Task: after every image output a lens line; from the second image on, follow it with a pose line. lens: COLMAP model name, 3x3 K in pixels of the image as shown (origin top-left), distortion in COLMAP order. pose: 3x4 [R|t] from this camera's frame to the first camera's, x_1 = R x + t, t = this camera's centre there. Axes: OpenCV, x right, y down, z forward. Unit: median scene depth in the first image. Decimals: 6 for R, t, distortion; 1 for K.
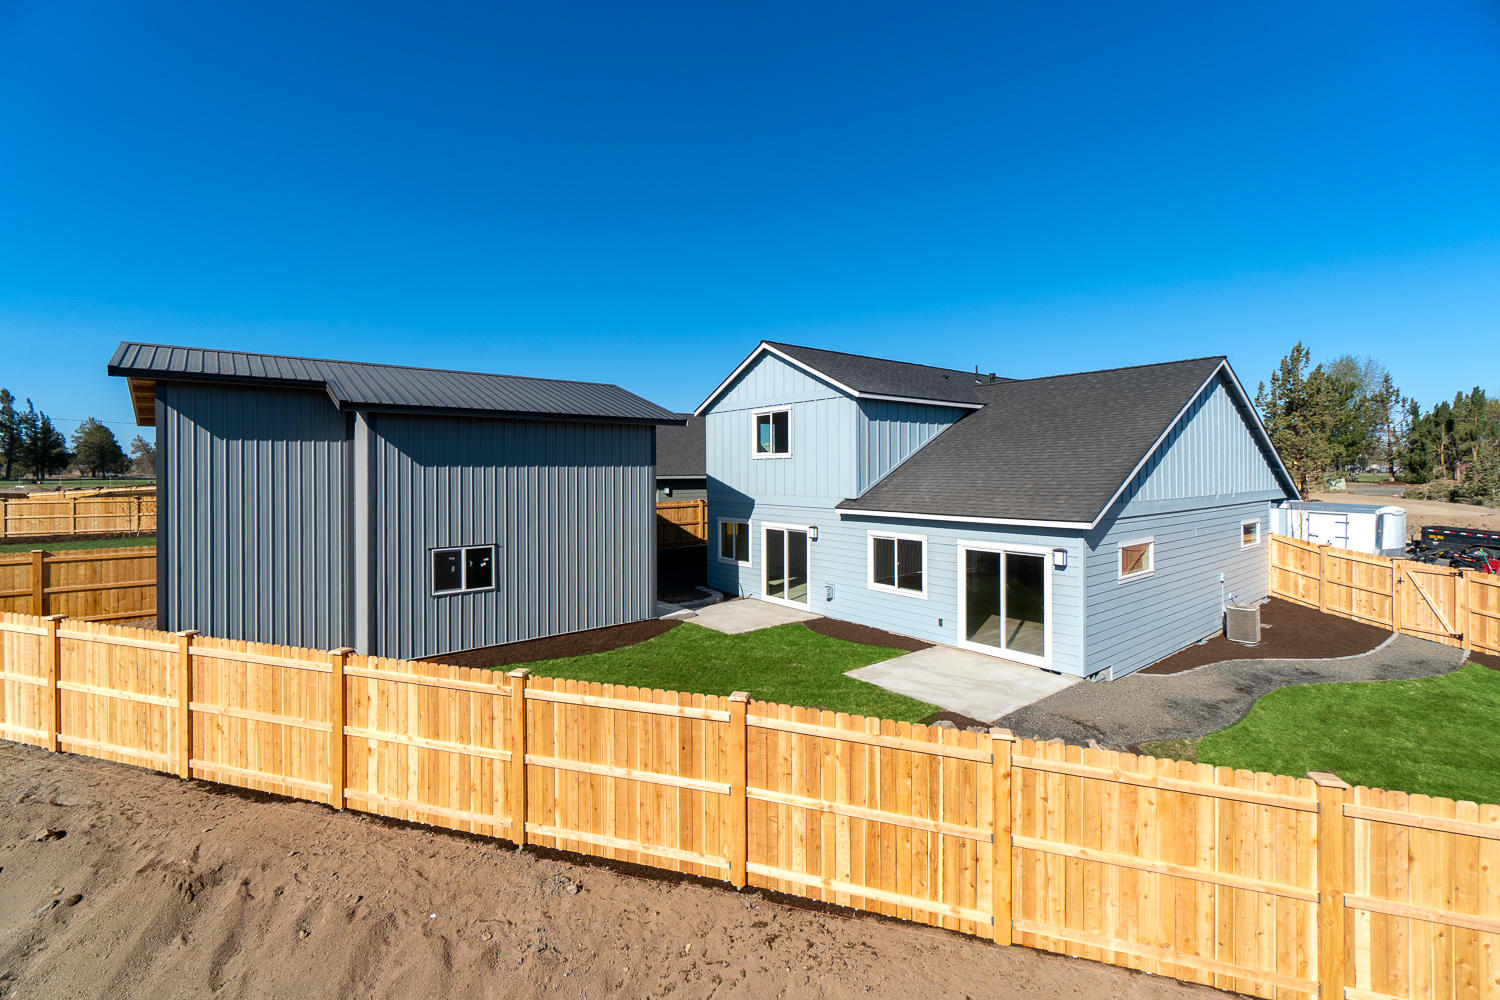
lens RADIAL K [[637.9, 0, 749.7], [0, 637.9, 470.7], [0, 0, 1]] dist [-0.000794, -0.000137]
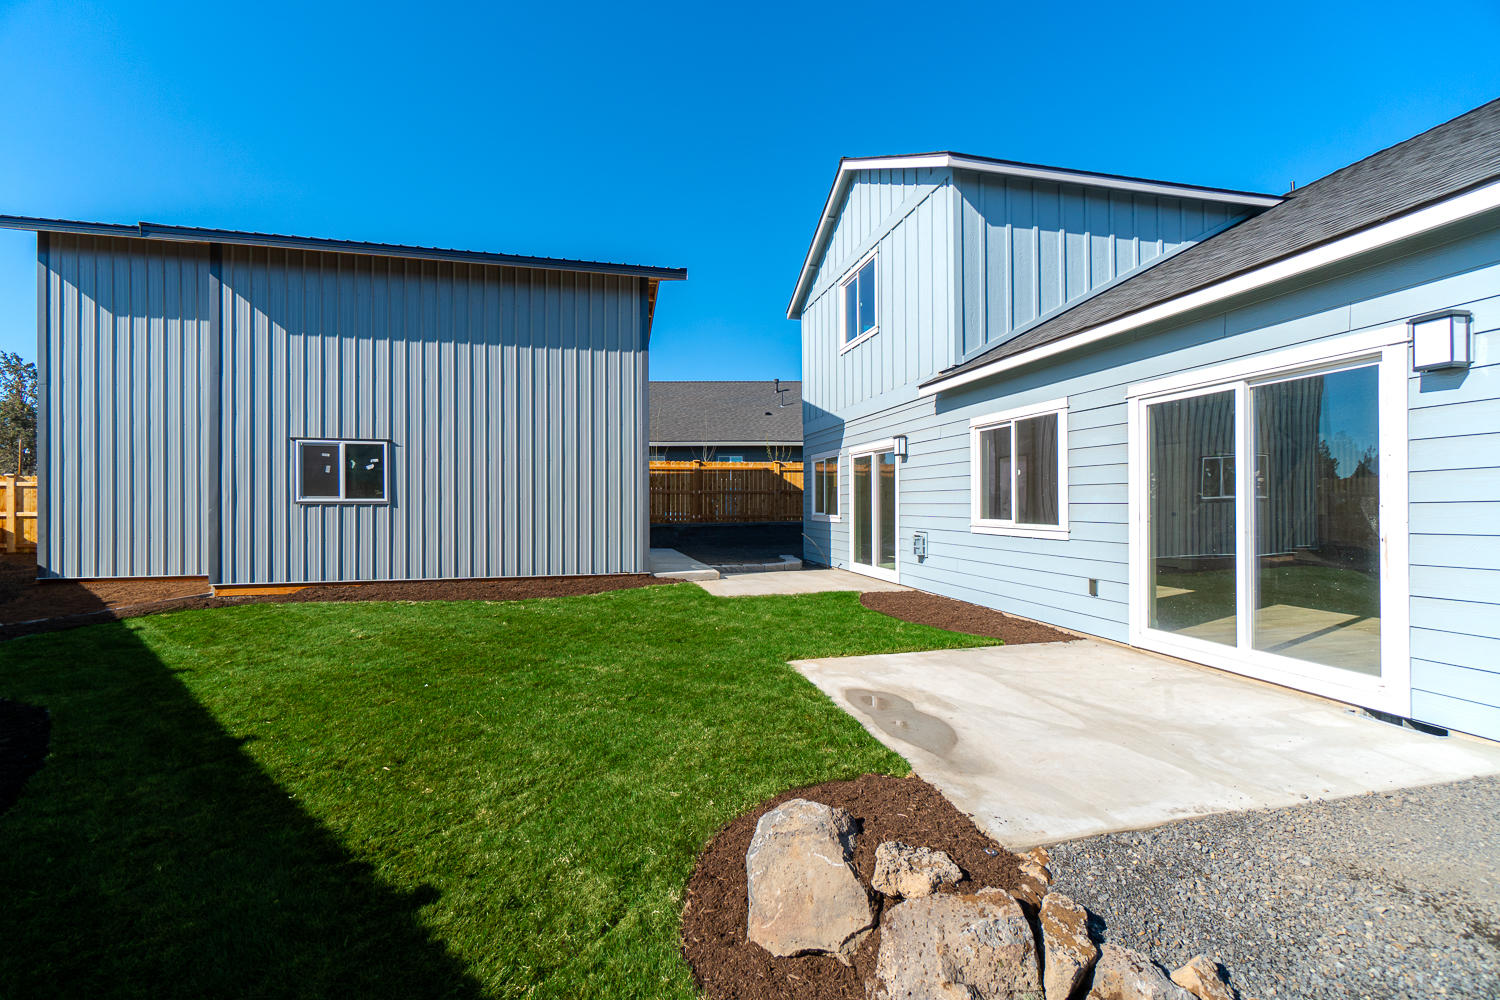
lens RADIAL K [[639.3, 0, 750.0], [0, 639.3, 500.0], [0, 0, 1]] dist [-0.000977, 0.000015]
pose [[0.904824, -0.001078, -0.425785, 0.280848], [0.000892, 0.999999, -0.000638, 0.183075], [0.425785, 0.000197, 0.904824, 0.517393]]
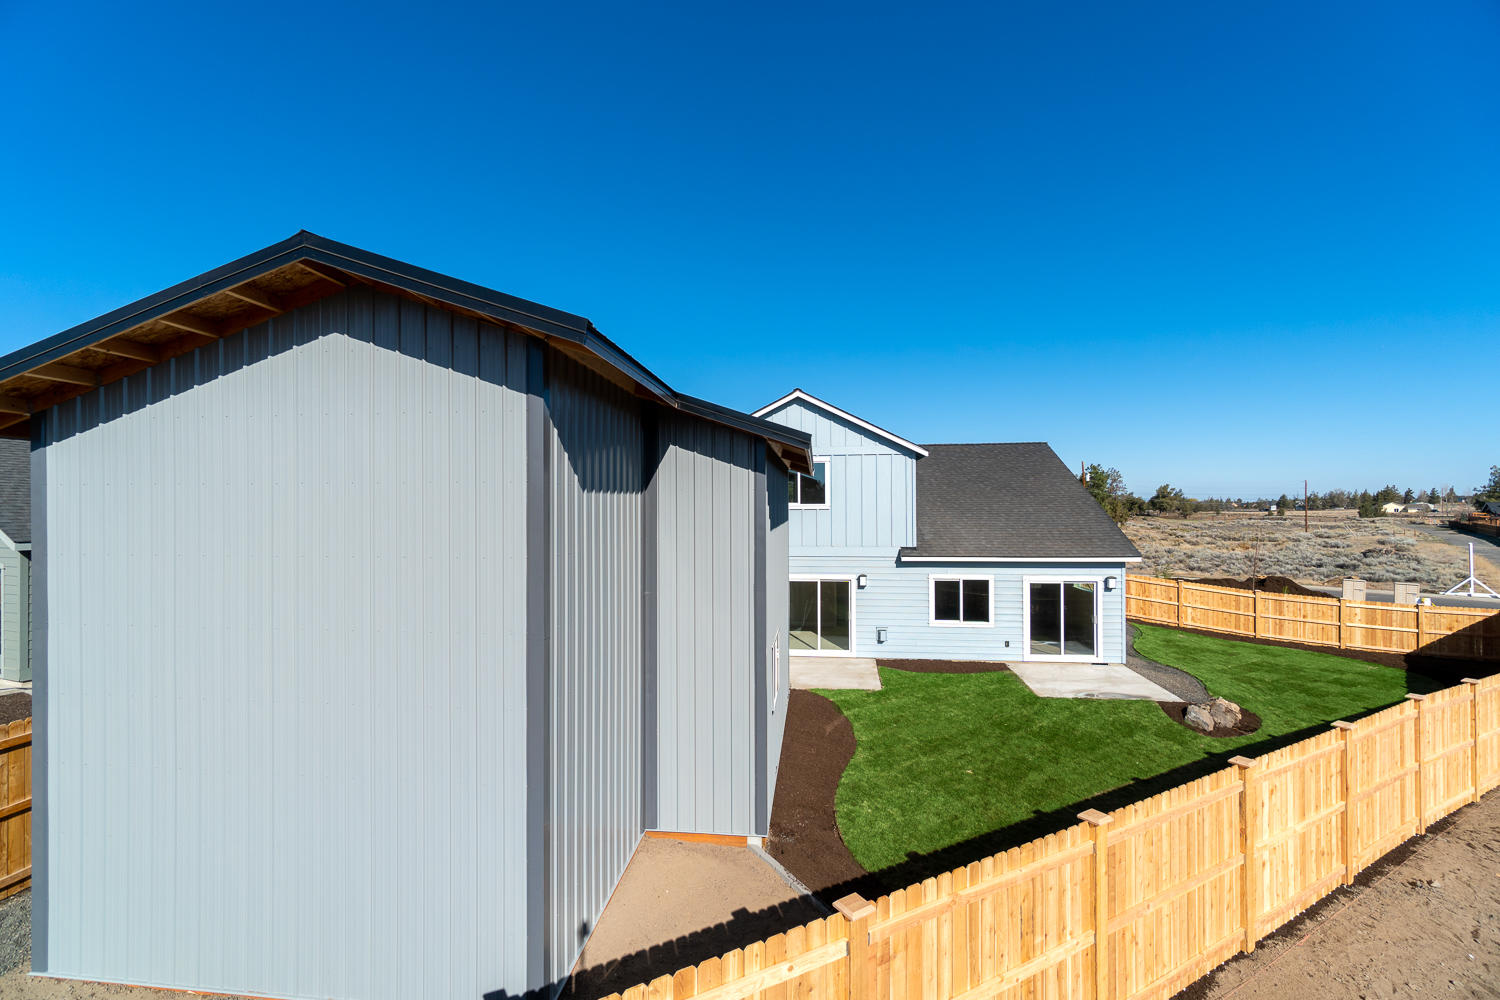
lens RADIAL K [[632.6, 0, 750.0], [0, 632.6, 500.0], [0, 0, 1]] dist [0.000261, 0.000214]
pose [[0.710162, 0.008201, 0.703990, -0.958665], [-0.000660, 0.999939, -0.010983, -0.030444], [-0.704038, 0.007335, 0.710125, 0.488489]]
